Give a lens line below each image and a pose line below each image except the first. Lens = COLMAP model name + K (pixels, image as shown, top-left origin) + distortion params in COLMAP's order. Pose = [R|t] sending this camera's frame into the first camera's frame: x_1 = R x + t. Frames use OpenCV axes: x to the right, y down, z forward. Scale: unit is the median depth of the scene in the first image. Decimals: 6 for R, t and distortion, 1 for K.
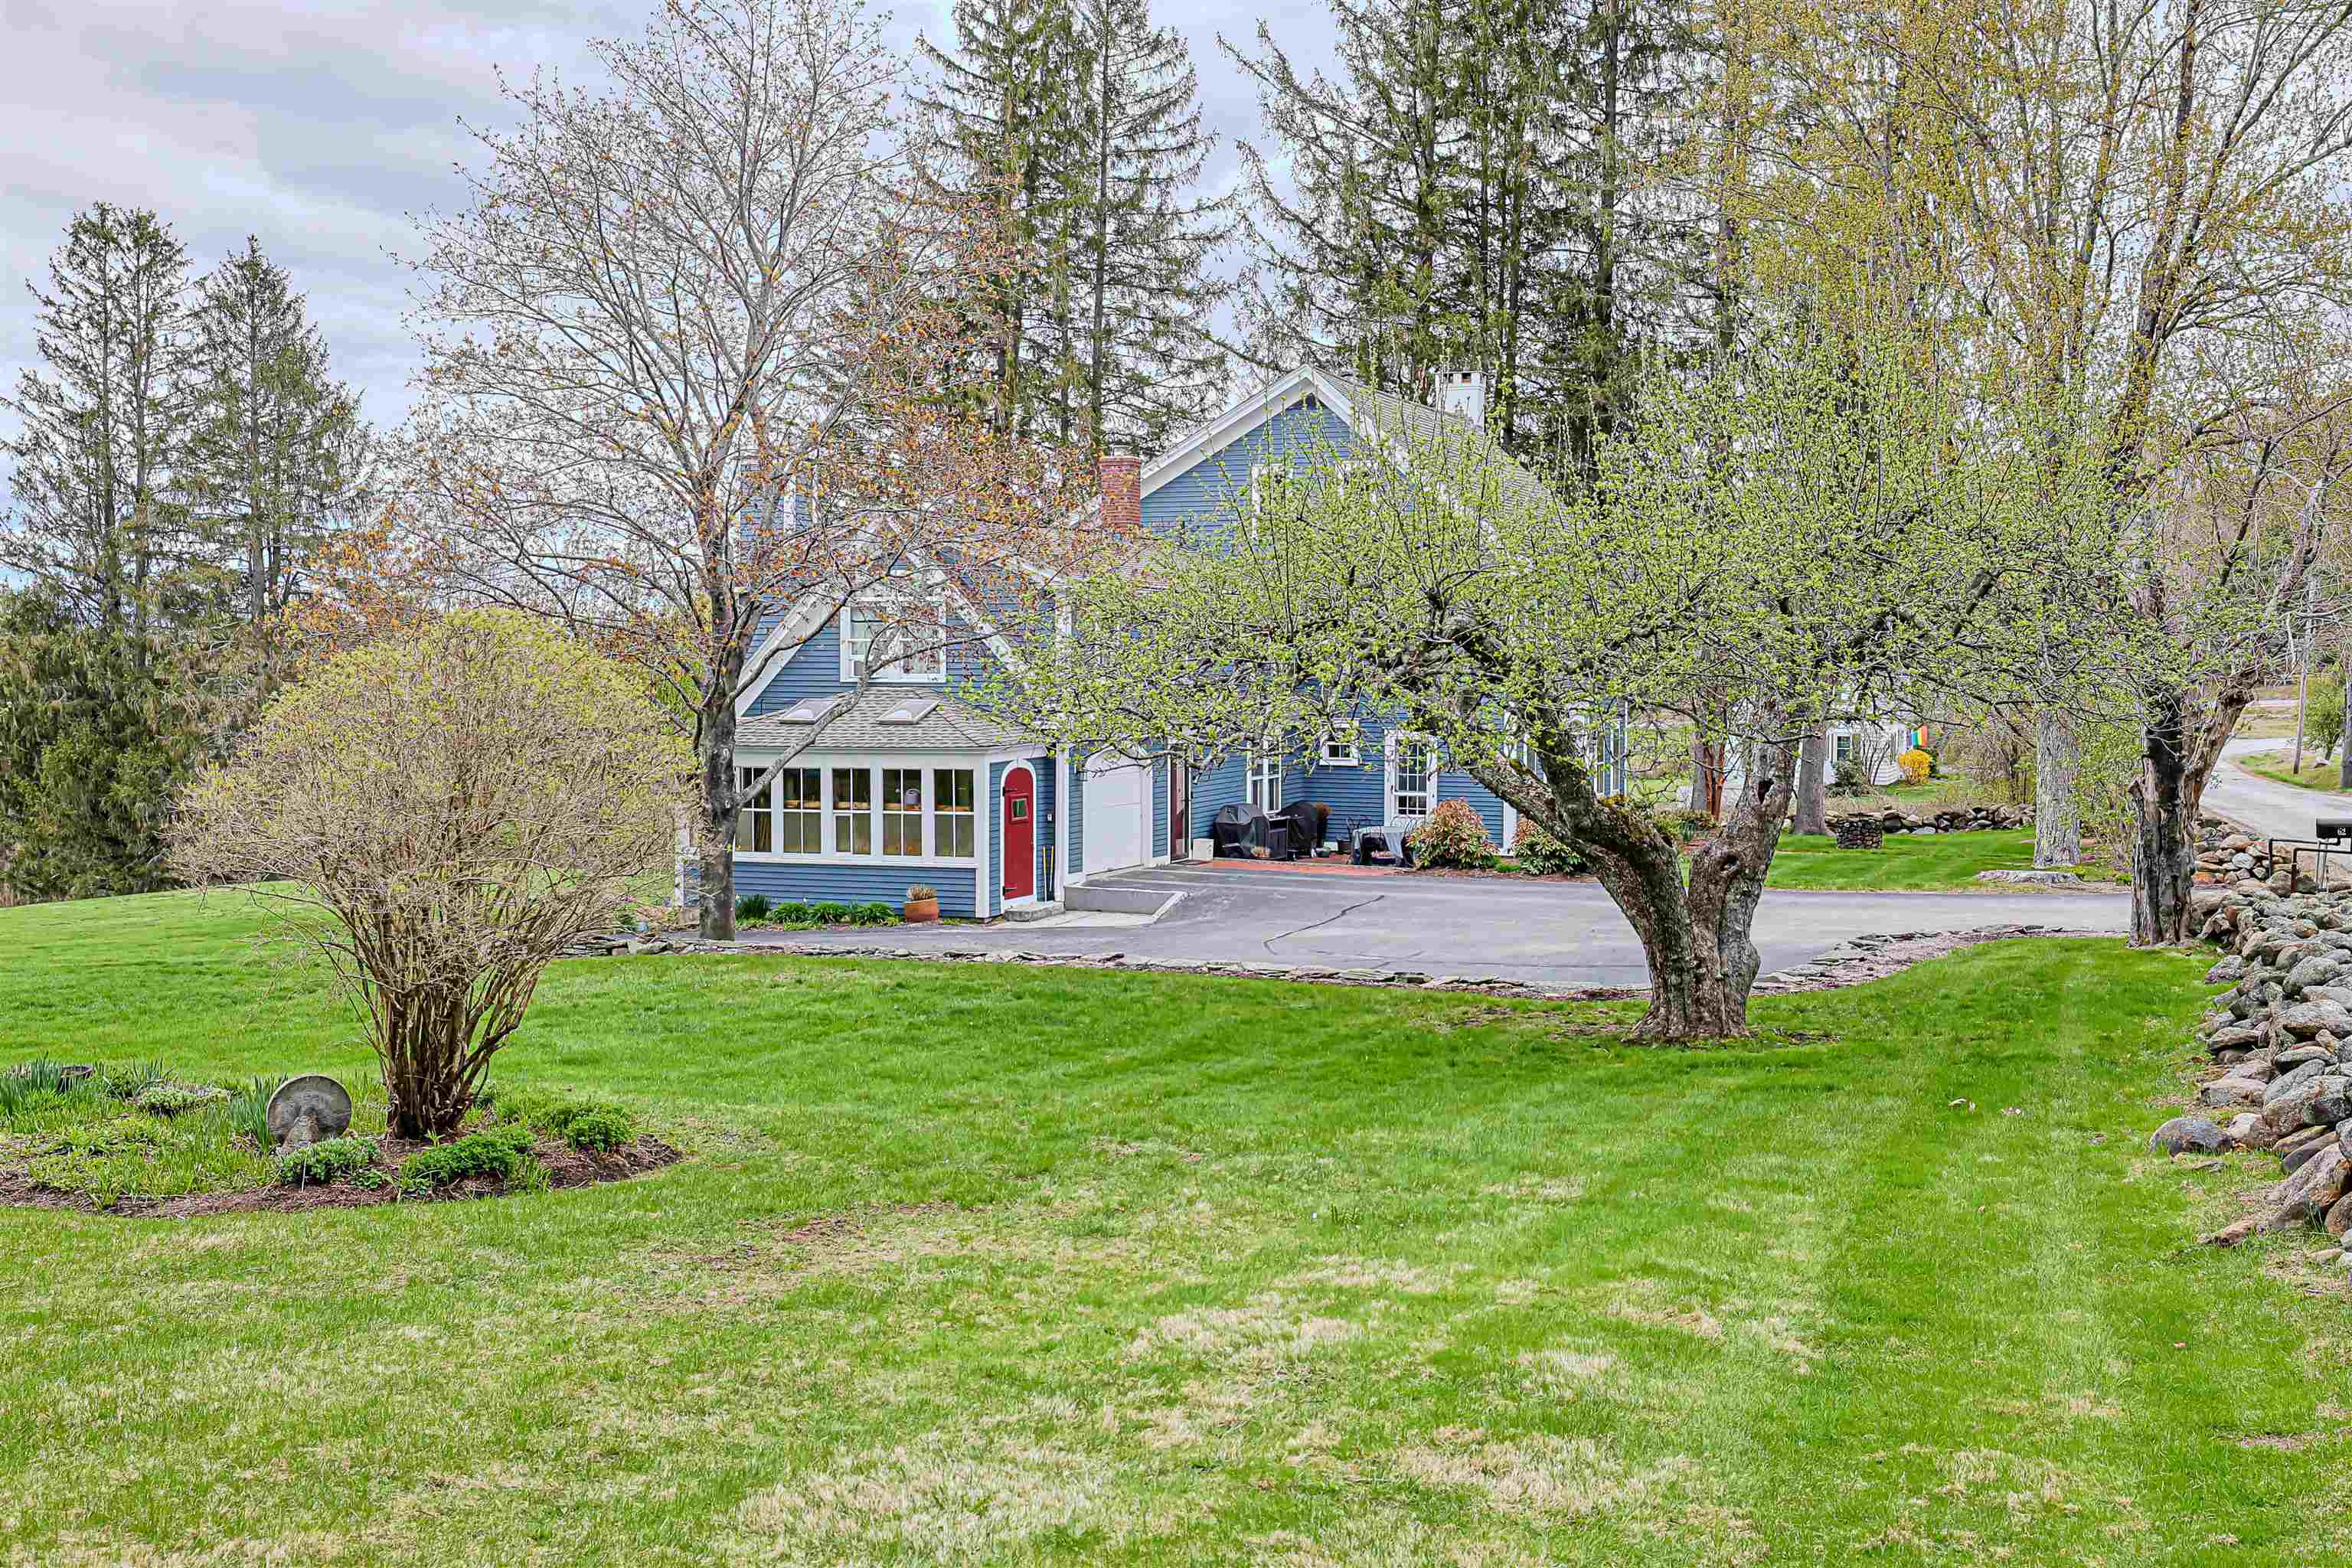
lens RADIAL K [[2271.2, 0, 1176.0], [0, 2271.2, 784.0], [0, 0, 1]] dist [-0.006861, -0.001034]
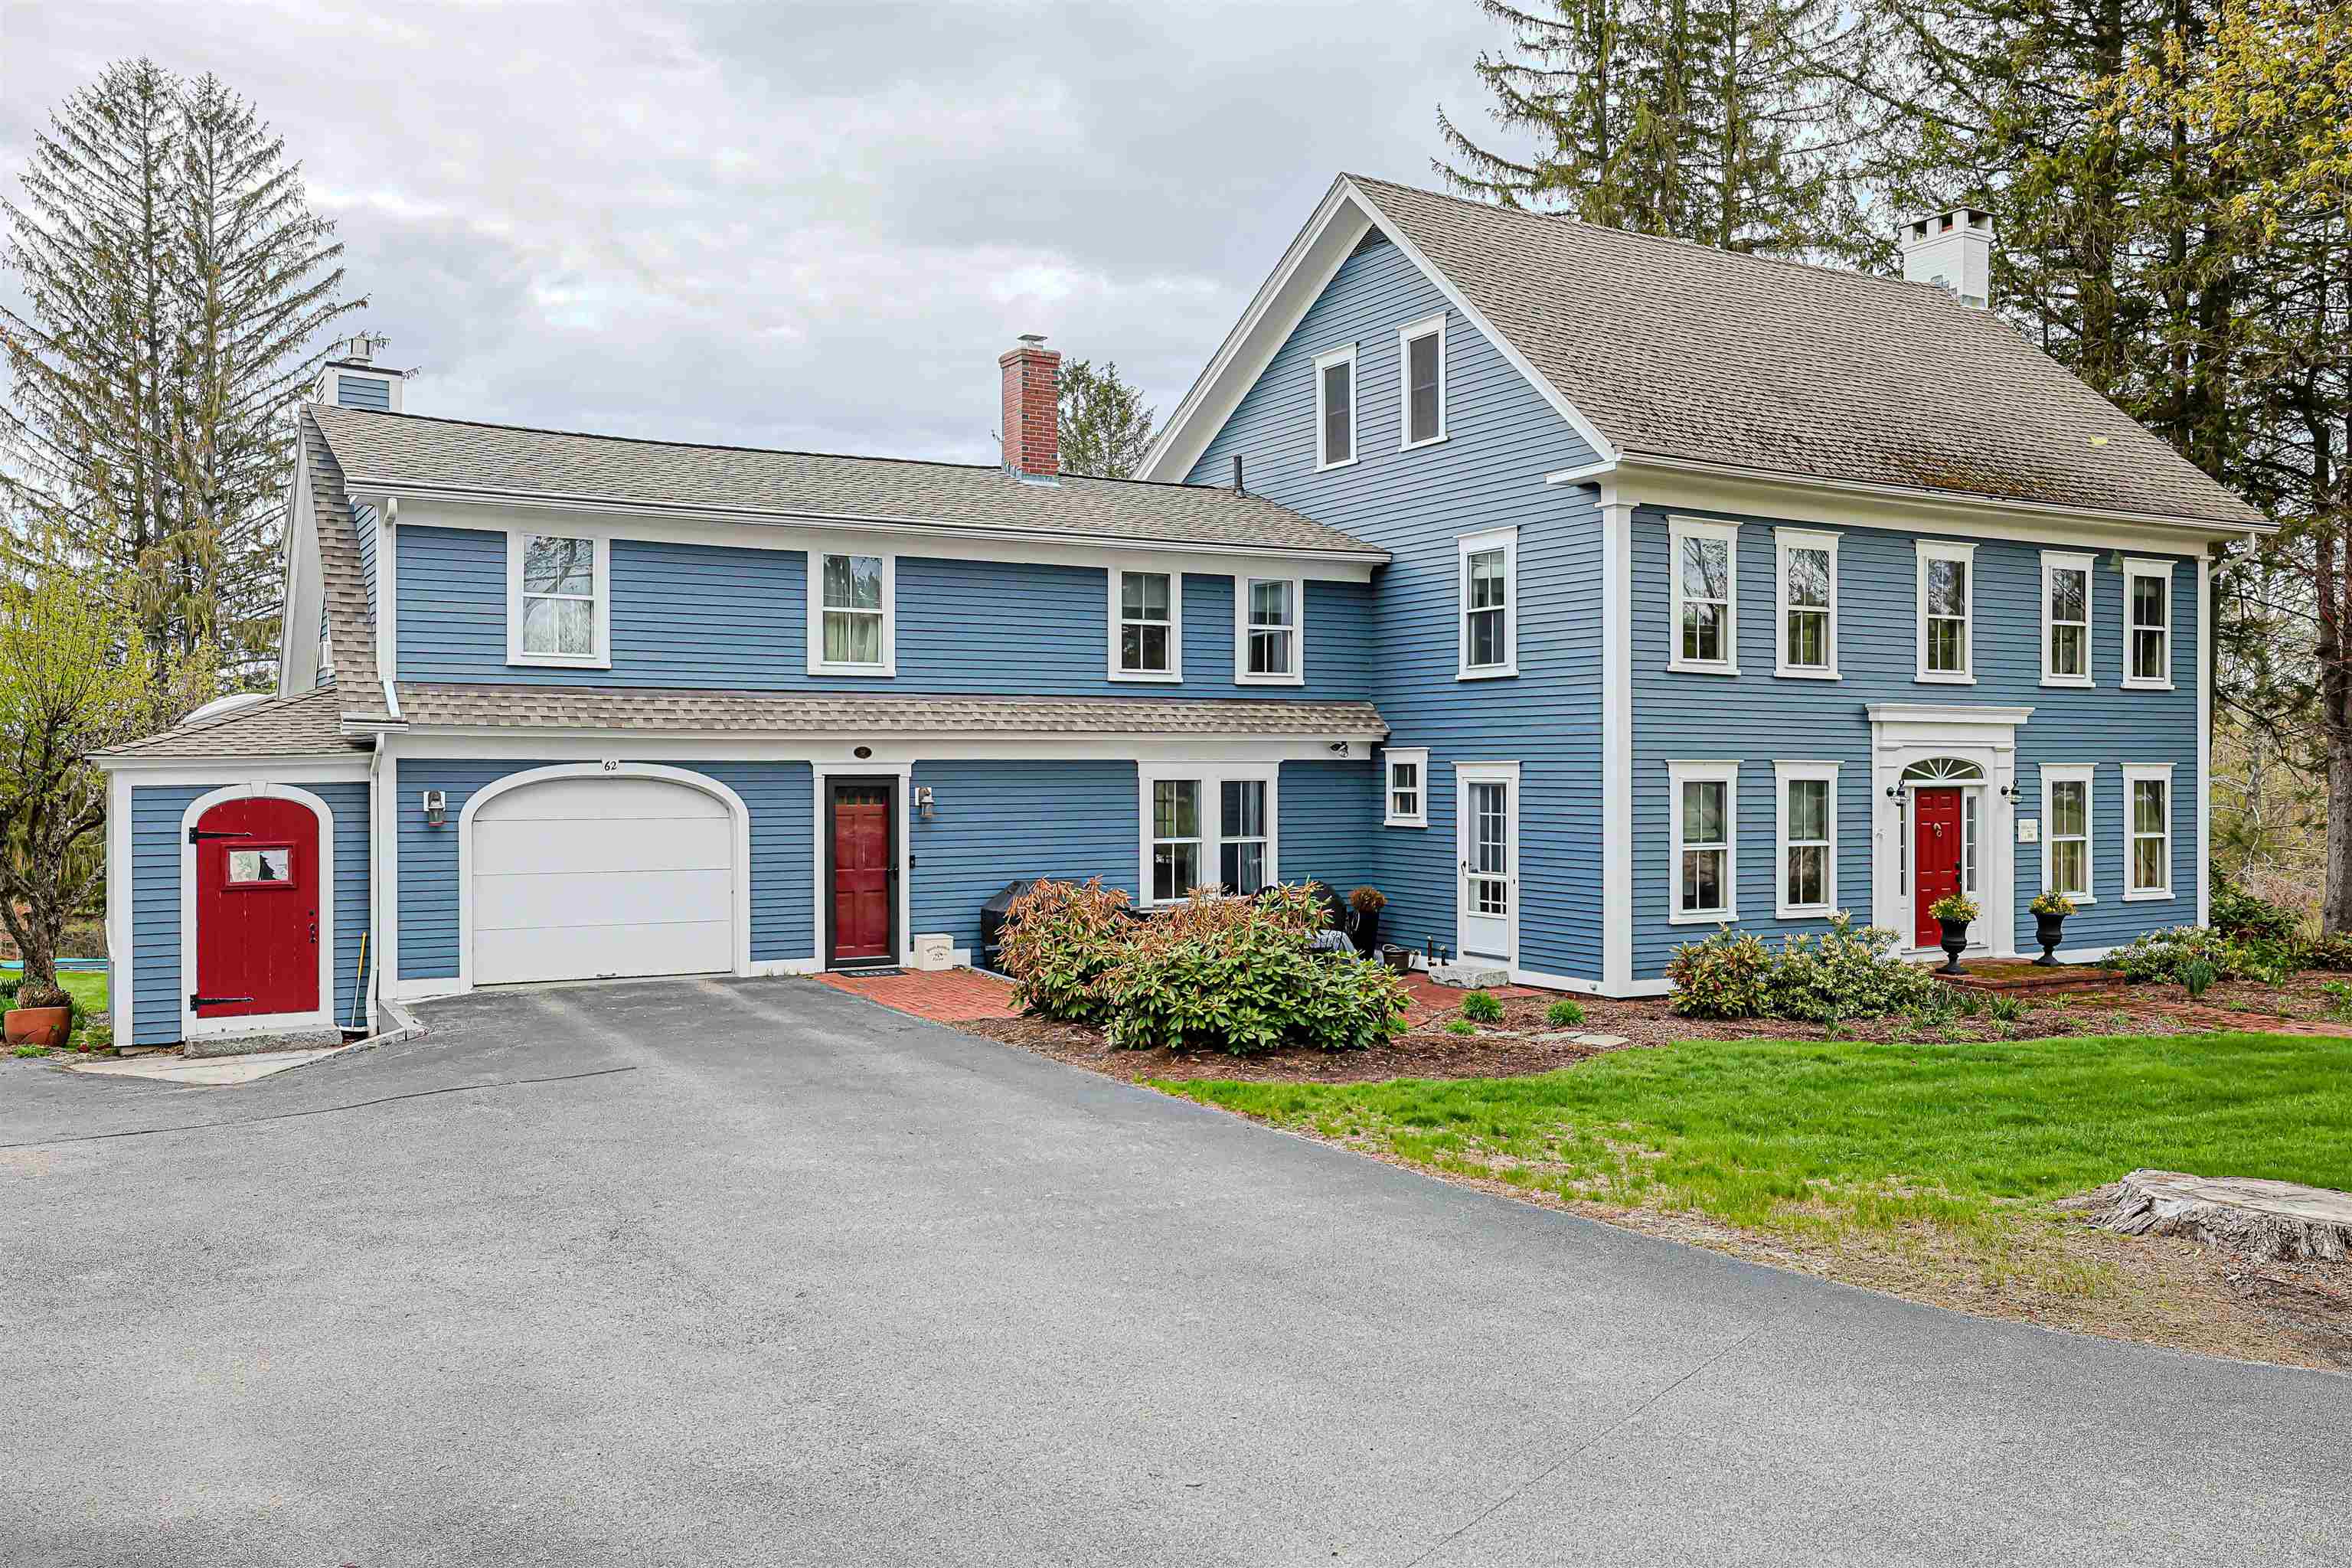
lens RADIAL K [[1811.8, 0, 1179.8], [0, 1811.8, 773.1], [0, 0, 1]] dist [0.007407, 0.000411]
pose [[0.797505, -0.002758, -0.603306, 0.413749], [-0.028206, 0.998726, -0.041852, -0.000491], [0.602653, 0.050394, 0.796411, 0.763116]]
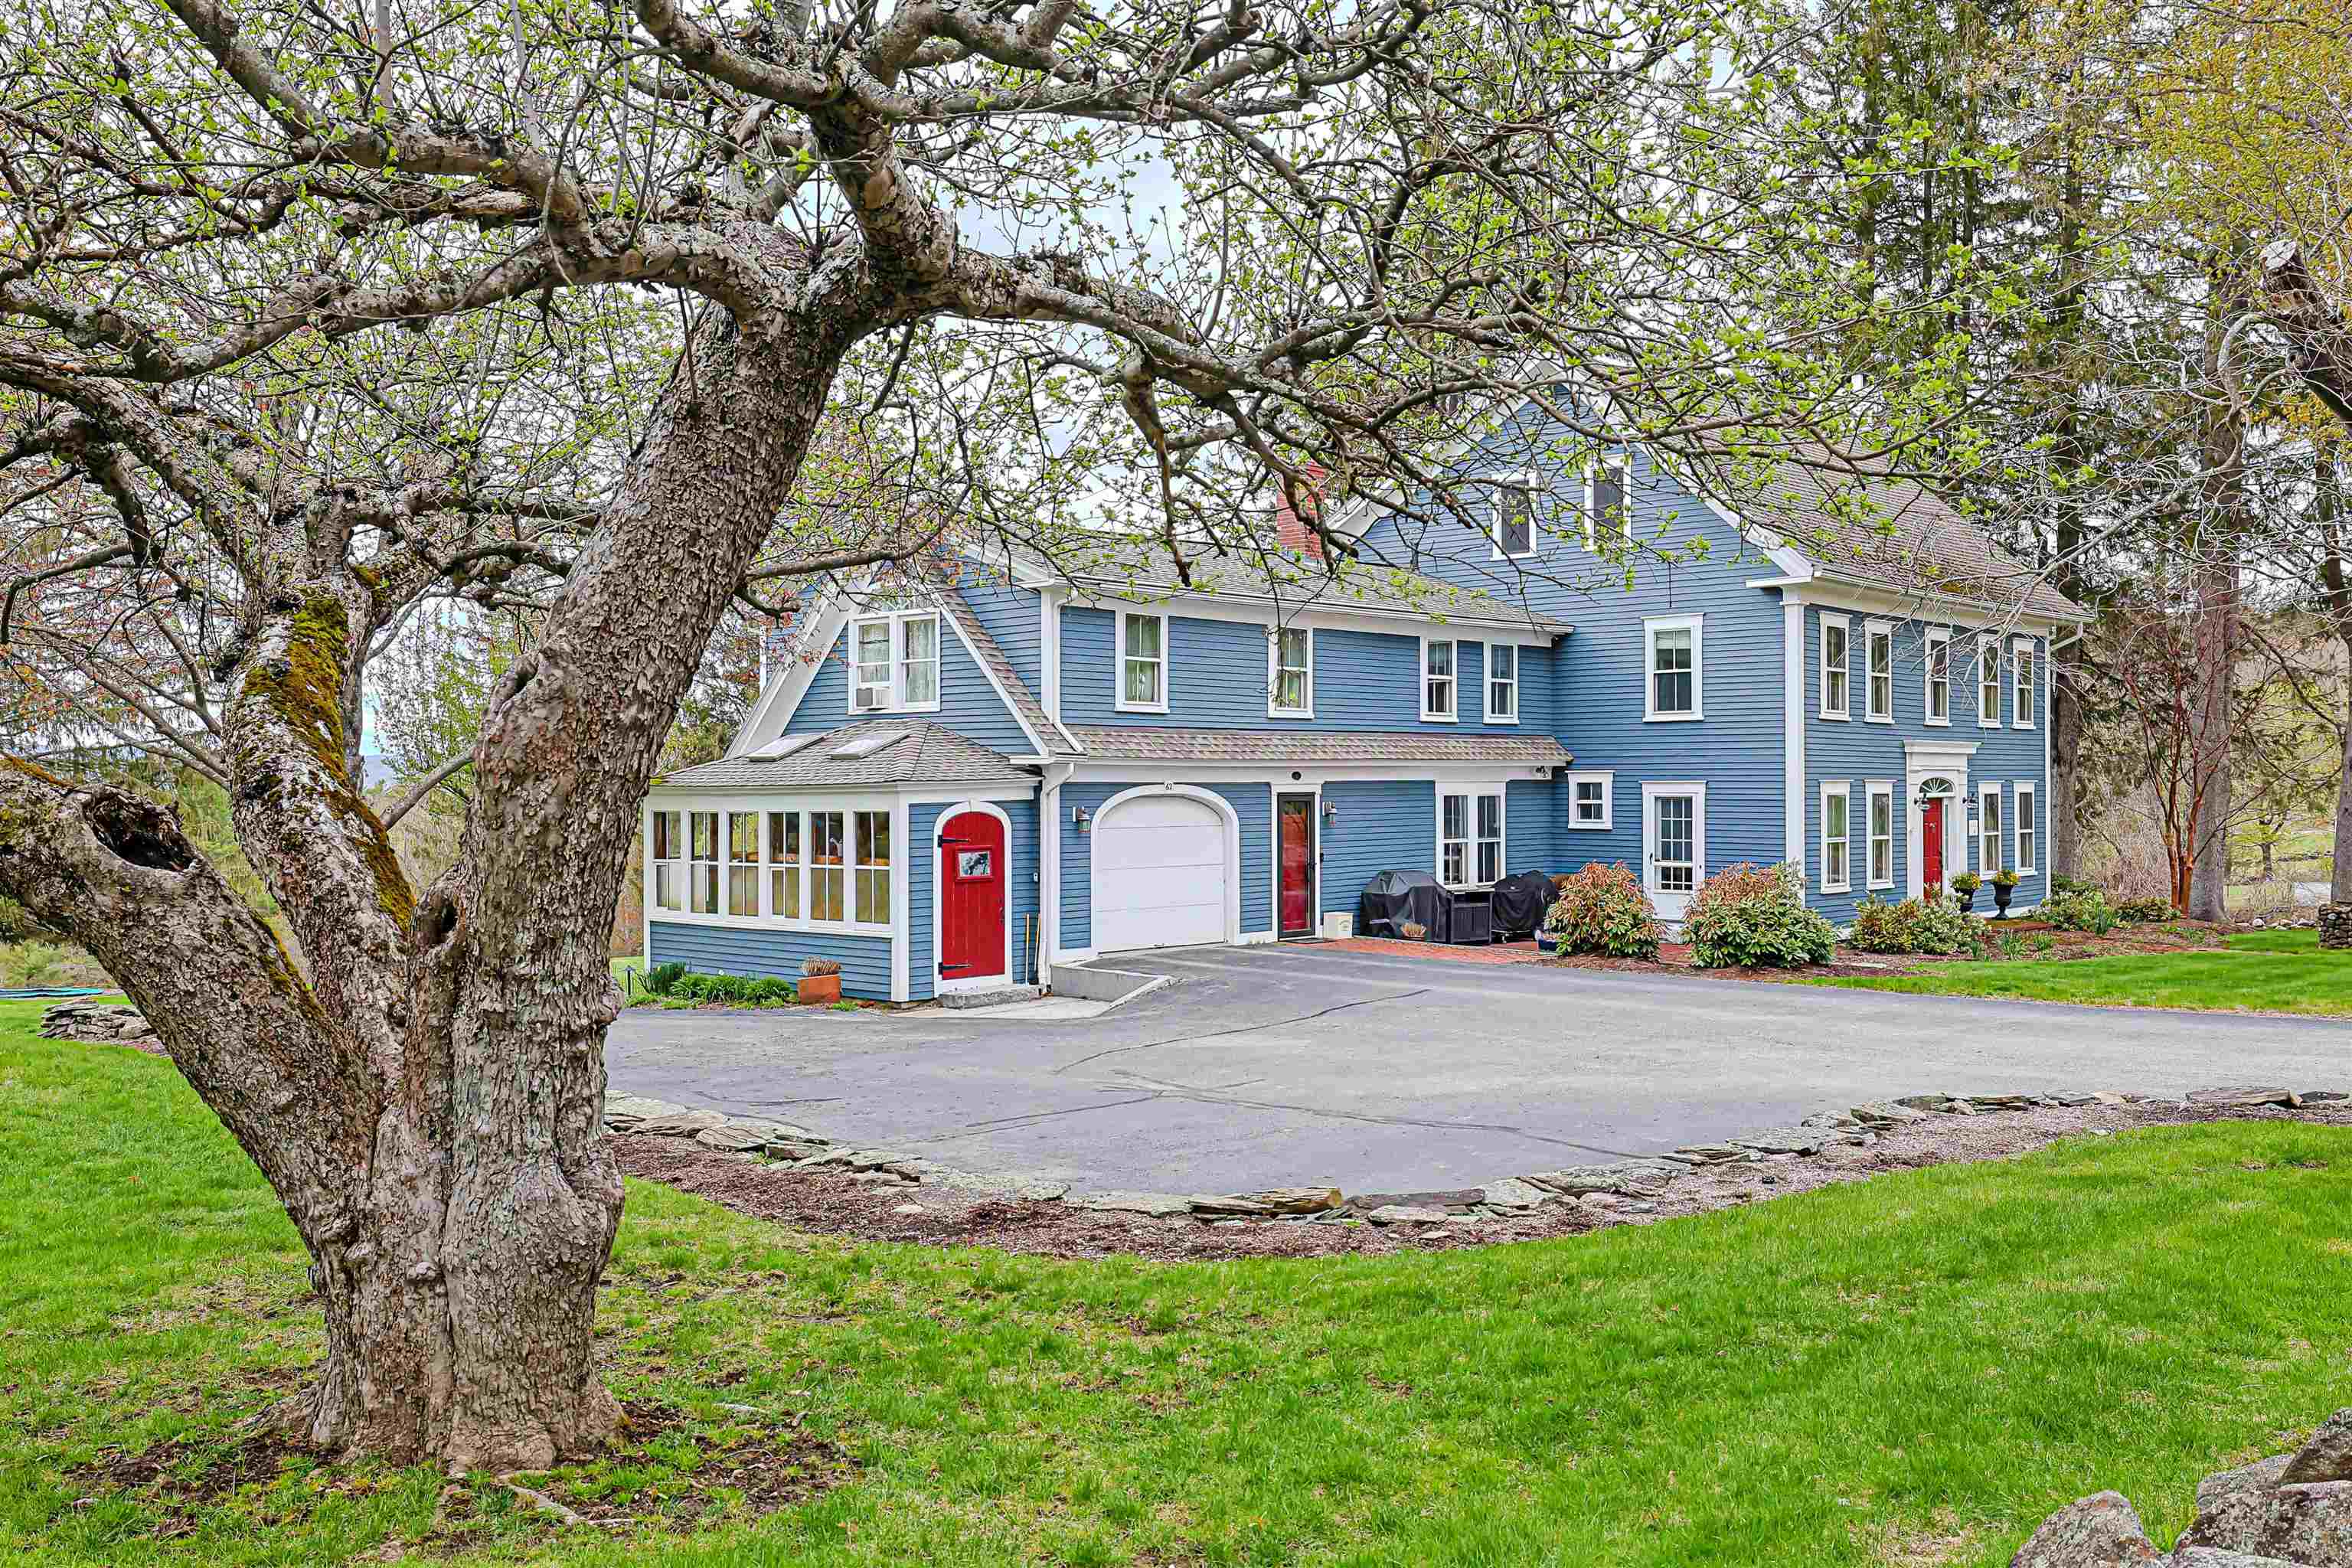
lens RADIAL K [[1889.5, 0, 1176.0], [0, 1889.5, 784.0], [0, 0, 1]] dist [0.009223, 0.001081]
pose [[0.934210, -0.005940, -0.356674, 0.230376], [-0.012310, 0.998729, -0.048874, 0.014206], [0.356511, 0.050049, 0.932950, 0.412049]]
